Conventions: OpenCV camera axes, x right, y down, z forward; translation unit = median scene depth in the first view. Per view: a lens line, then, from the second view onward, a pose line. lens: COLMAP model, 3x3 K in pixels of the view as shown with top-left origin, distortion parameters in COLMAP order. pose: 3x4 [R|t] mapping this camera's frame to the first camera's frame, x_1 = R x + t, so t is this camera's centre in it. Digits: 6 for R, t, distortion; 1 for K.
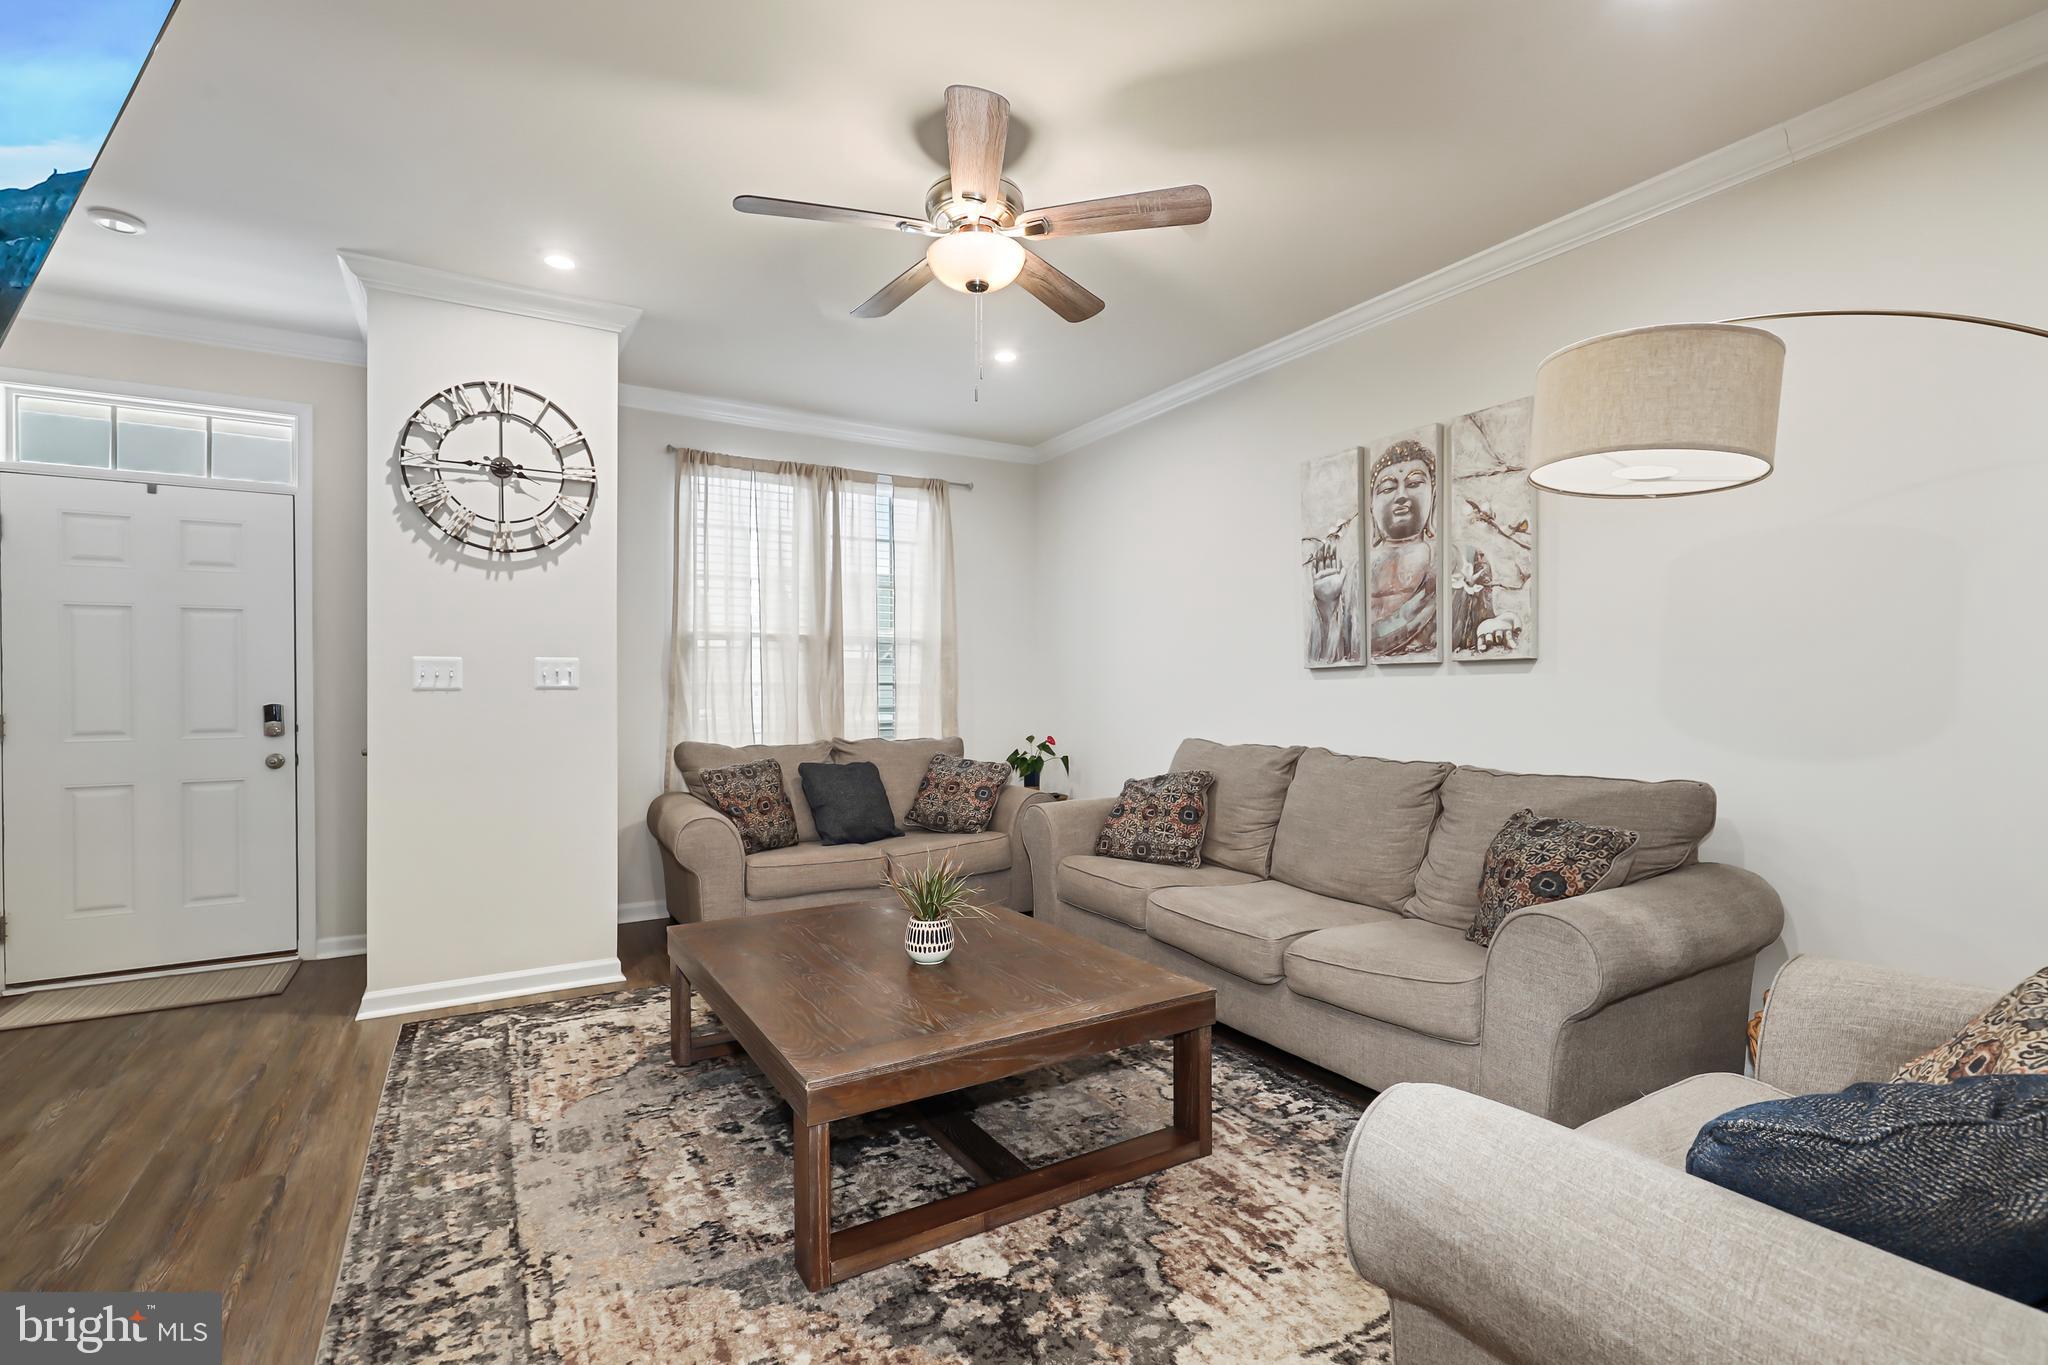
lens RADIAL K [[933.8, 0, 1024.0], [0, 933.8, 682.5], [0, 0, 1]] dist [0.000386, 0.000036]
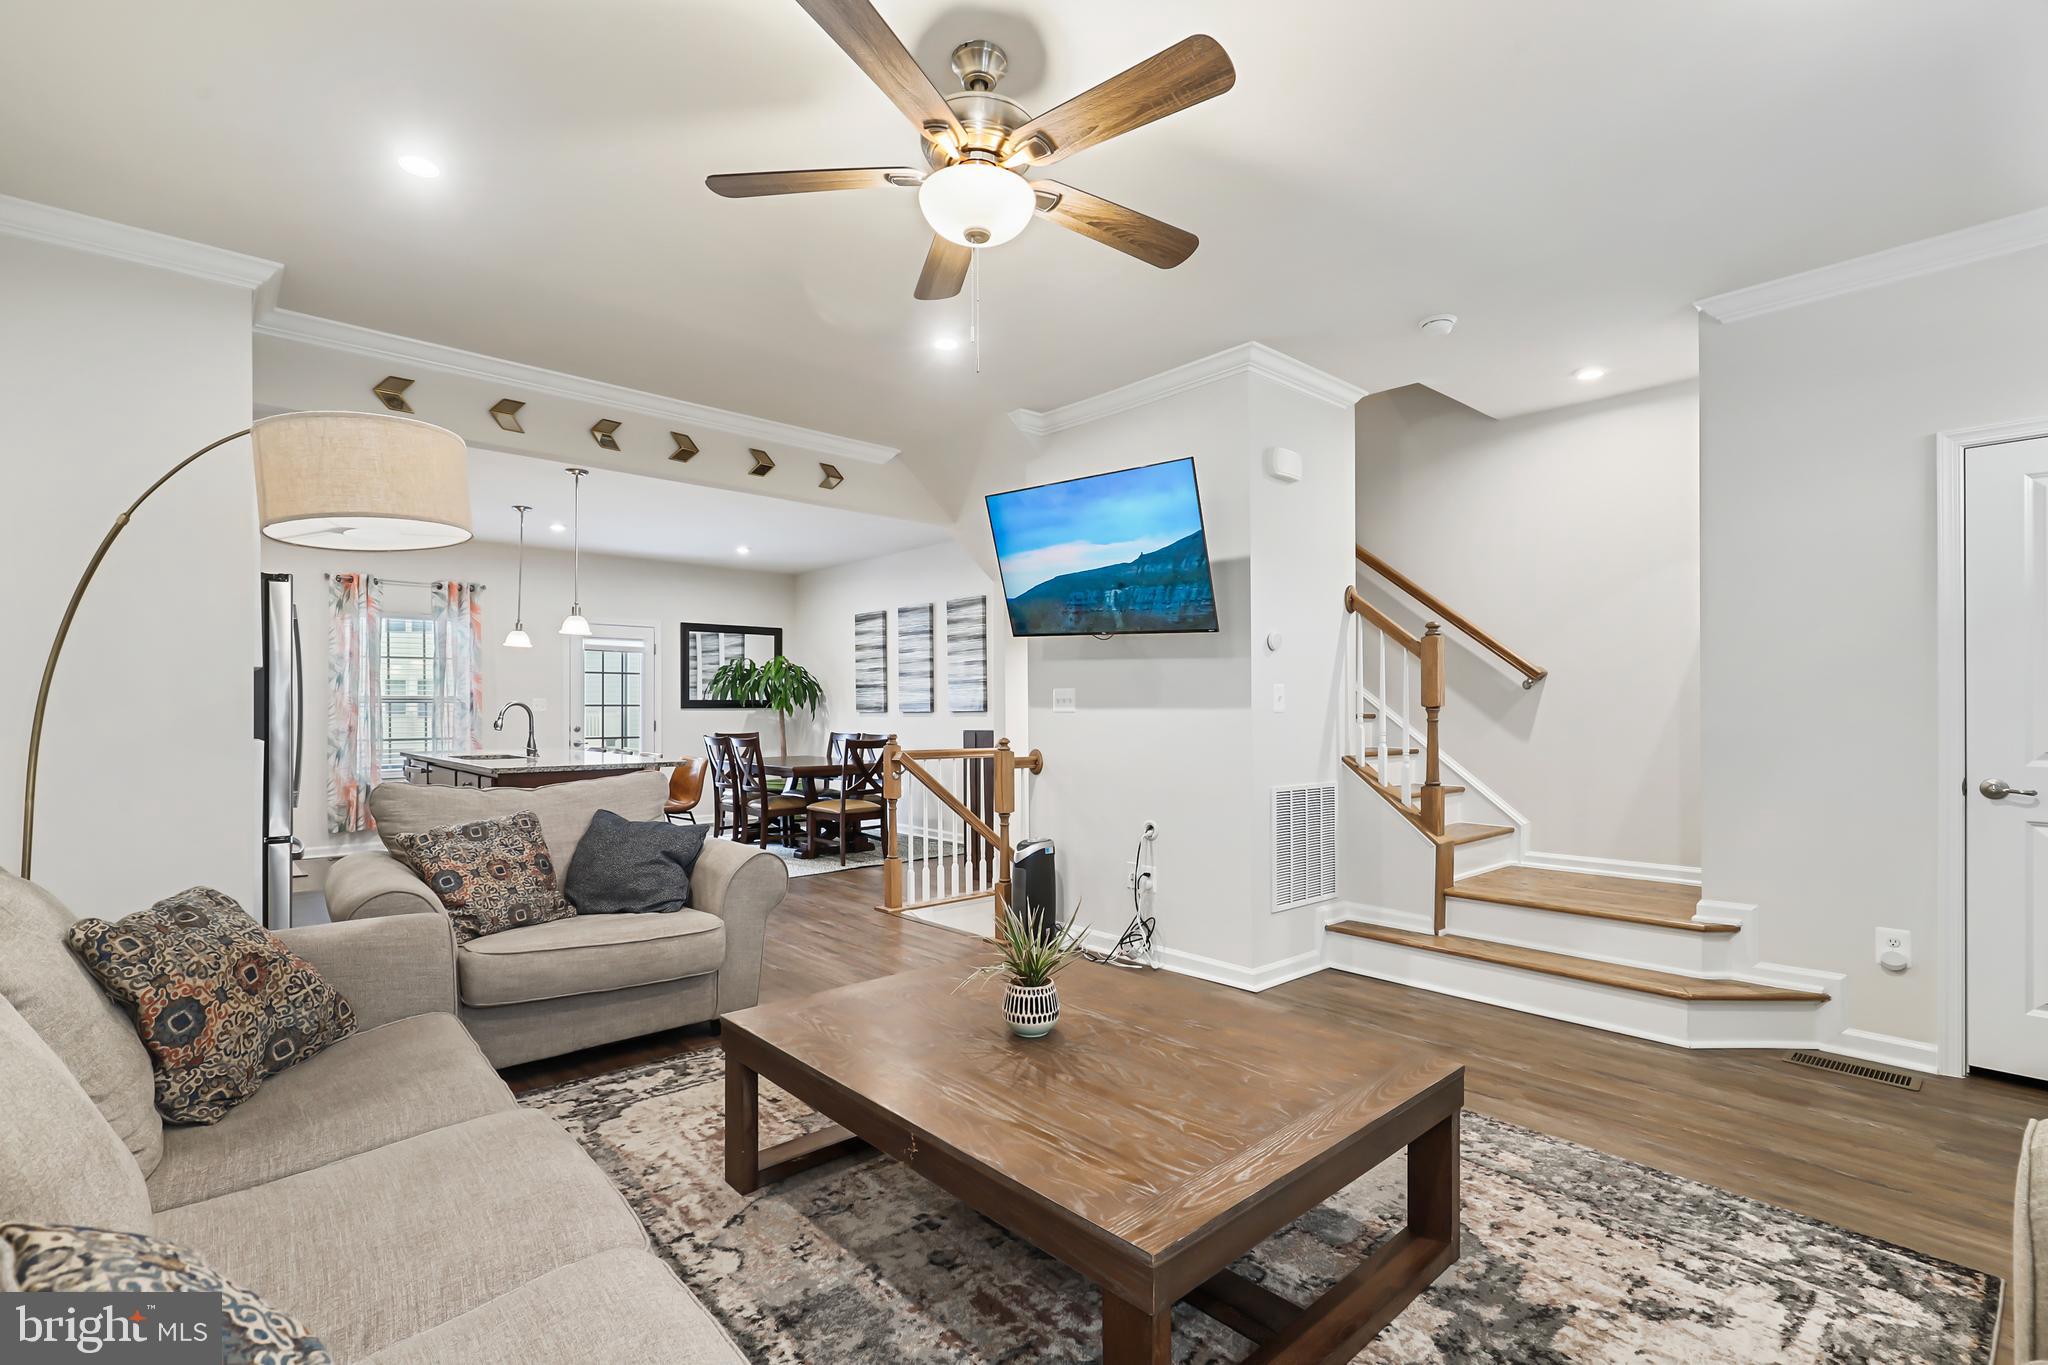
lens RADIAL K [[931.4, 0, 1023.0], [0, 931.4, 707.0], [0, 0, 1]] dist [-0.000648, -0.000320]
pose [[-0.981258, 0.003674, -0.192663, 0.050569], [0.005958, 0.999919, -0.011276, 0.005549], [0.192606, -0.012213, -0.981200, 1.333848]]
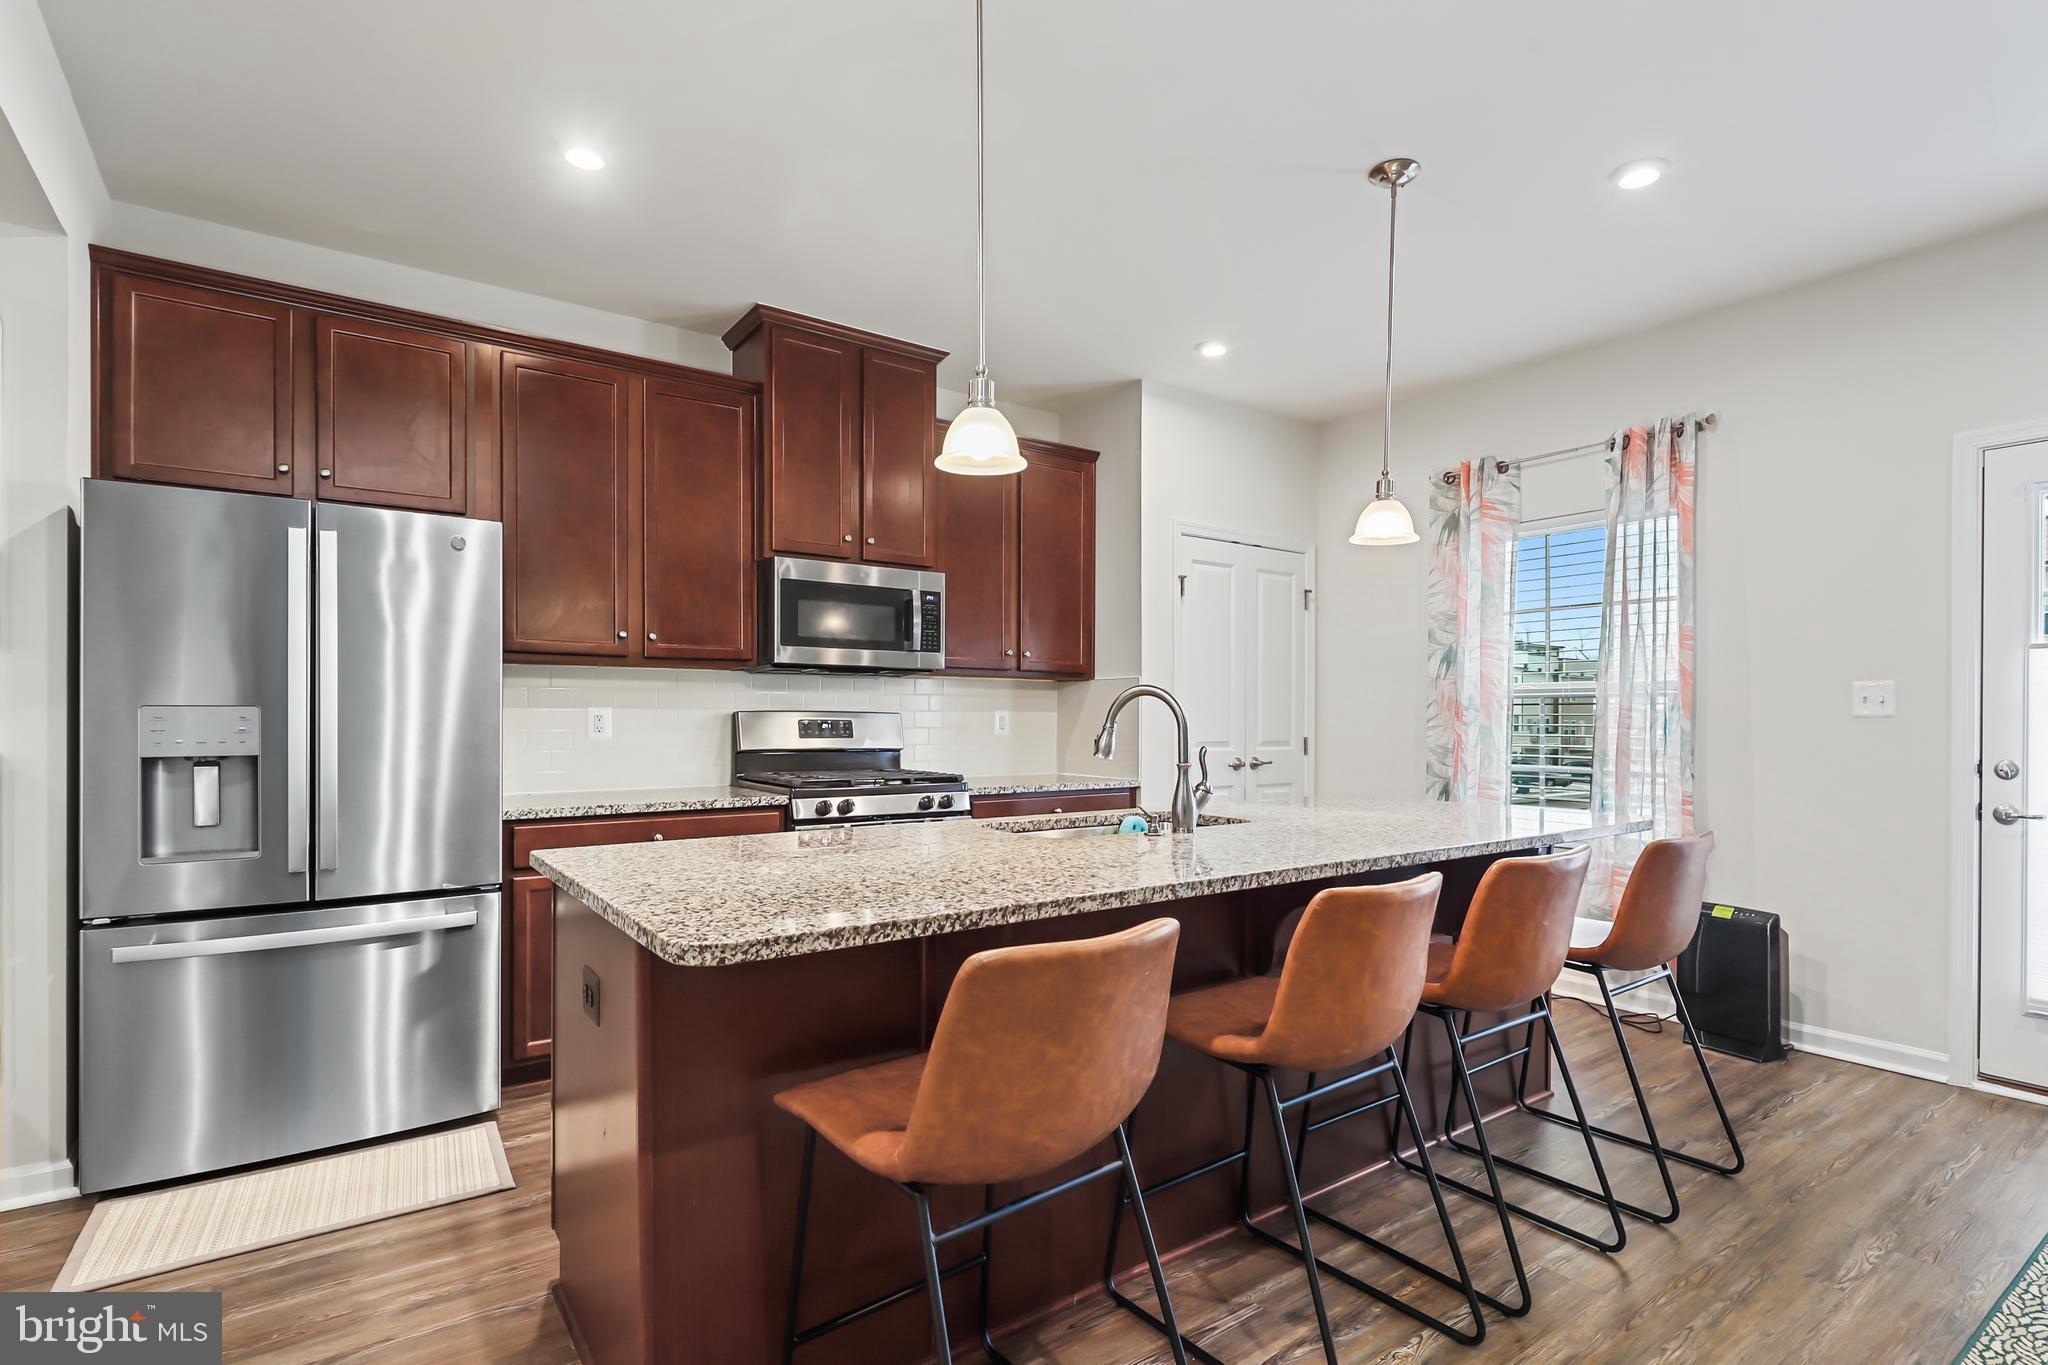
lens RADIAL K [[990.6, 0, 990.2], [0, 990.6, 713.6], [0, 0, 1]] dist [-0.039064, 0.016828]
pose [[-0.060499, 0.004312, 0.998159, -0.046505], [-0.010784, 0.999929, -0.004973, -0.006717], [-0.998110, -0.011065, -0.060448, -0.401697]]
